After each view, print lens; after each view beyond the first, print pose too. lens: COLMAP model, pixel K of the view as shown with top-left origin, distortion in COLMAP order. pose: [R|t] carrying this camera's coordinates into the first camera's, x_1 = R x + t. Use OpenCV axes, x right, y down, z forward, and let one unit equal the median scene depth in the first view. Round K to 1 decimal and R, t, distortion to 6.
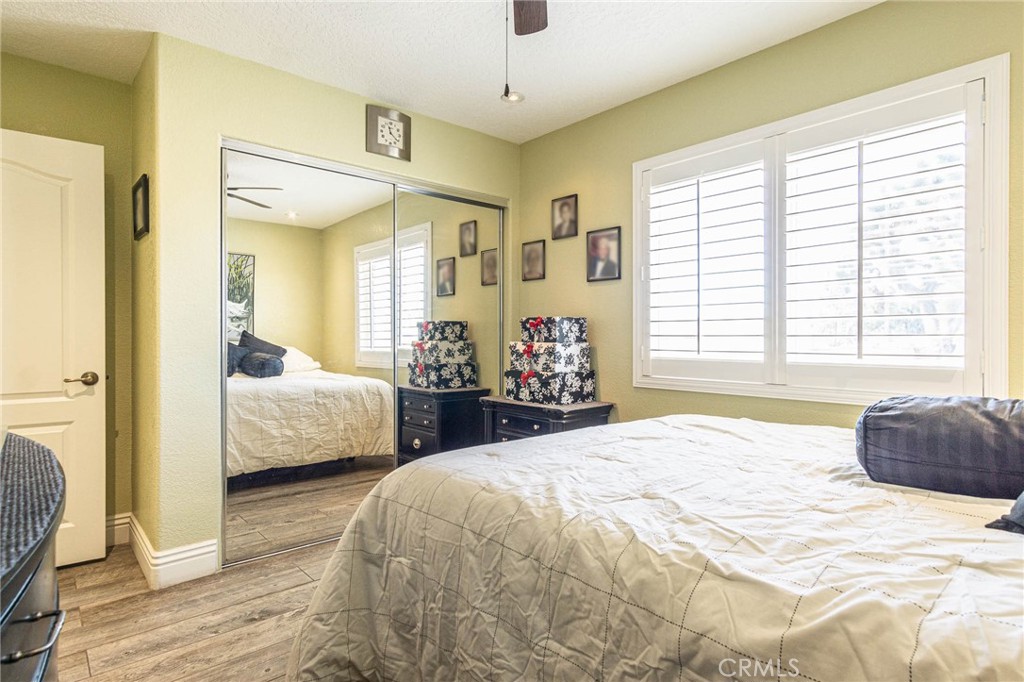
lens RADIAL K [[545.1, 0, 512.9], [0, 545.1, 337.1], [0, 0, 1]] dist [0.006668, 0.001748]
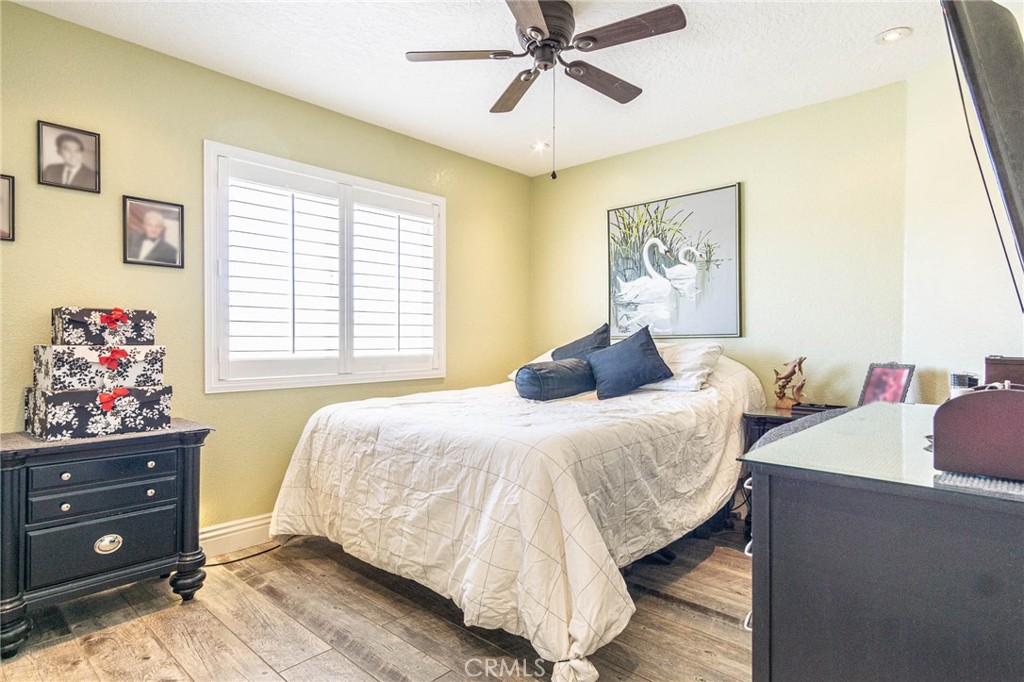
lens RADIAL K [[545.1, 0, 513.1], [0, 545.1, 340.5], [0, 0, 1]] dist [0.006668, 0.001748]
pose [[-0.100470, -0.007466, 0.994912, -0.684492], [-0.003469, 0.999968, 0.007153, -0.003353], [-0.994934, -0.002732, -0.100493, 0.574242]]
